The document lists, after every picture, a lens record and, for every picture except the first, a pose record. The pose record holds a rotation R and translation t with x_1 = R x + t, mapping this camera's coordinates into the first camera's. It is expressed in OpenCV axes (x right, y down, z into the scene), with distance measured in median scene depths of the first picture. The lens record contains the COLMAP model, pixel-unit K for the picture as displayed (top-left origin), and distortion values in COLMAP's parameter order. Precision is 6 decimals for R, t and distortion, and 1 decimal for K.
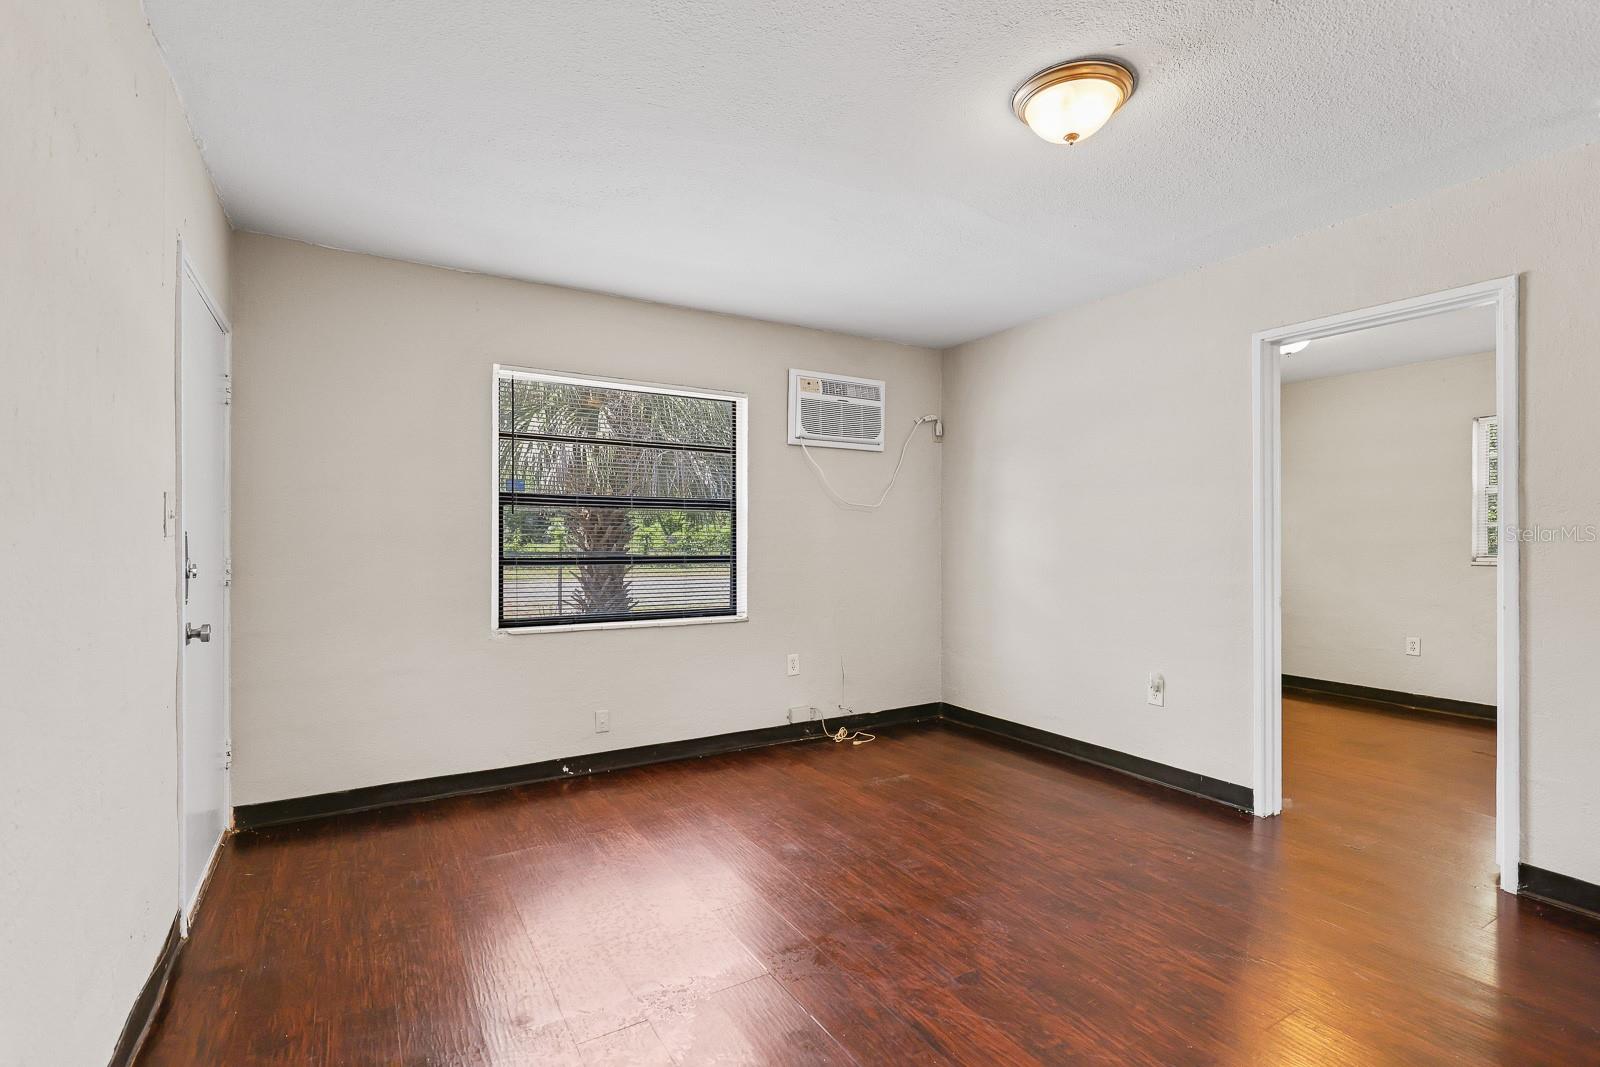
lens RADIAL K [[754.5, 0, 808.4], [0, 754.5, 534.2], [0, 0, 1]] dist [0.000150, 0.000055]
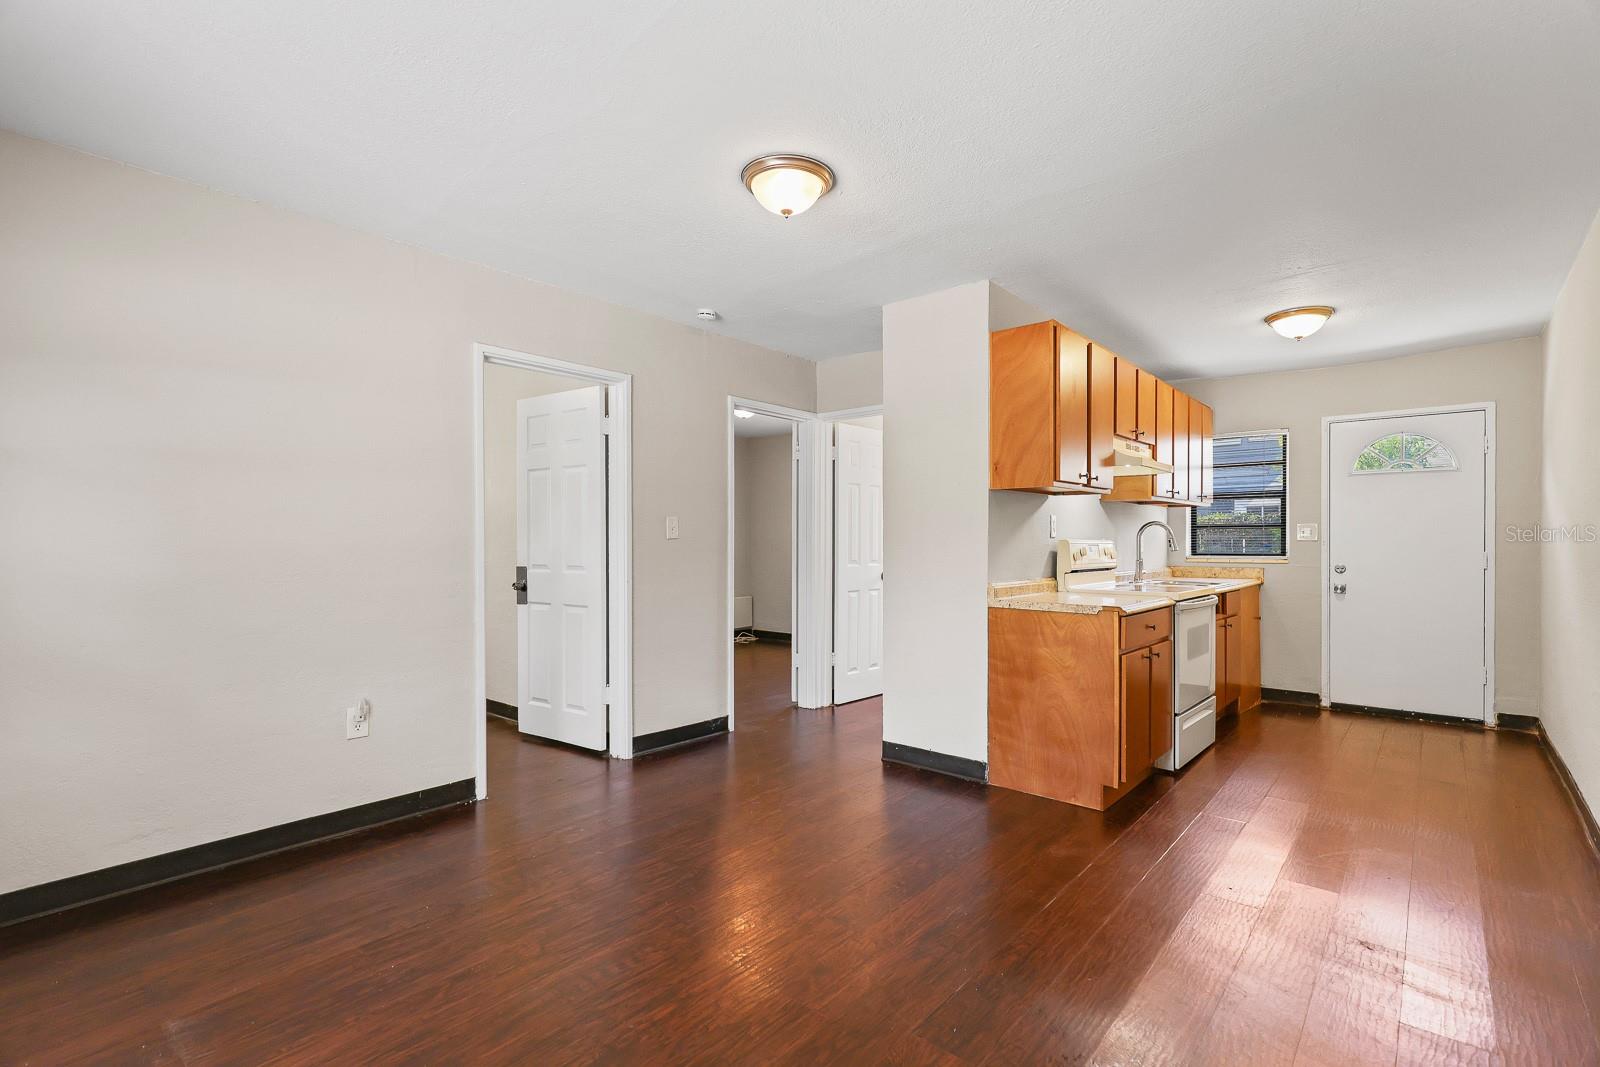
lens RADIAL K [[746.6, 0, 800.0], [0, 746.6, 533.5], [0, 0, 1]] dist [0.023836, -0.000053]
pose [[-0.302999, 0.006573, 0.952968, -0.453072], [-0.005781, 0.999945, -0.008735, 0.004898], [-0.952973, -0.008156, -0.302944, 0.740644]]
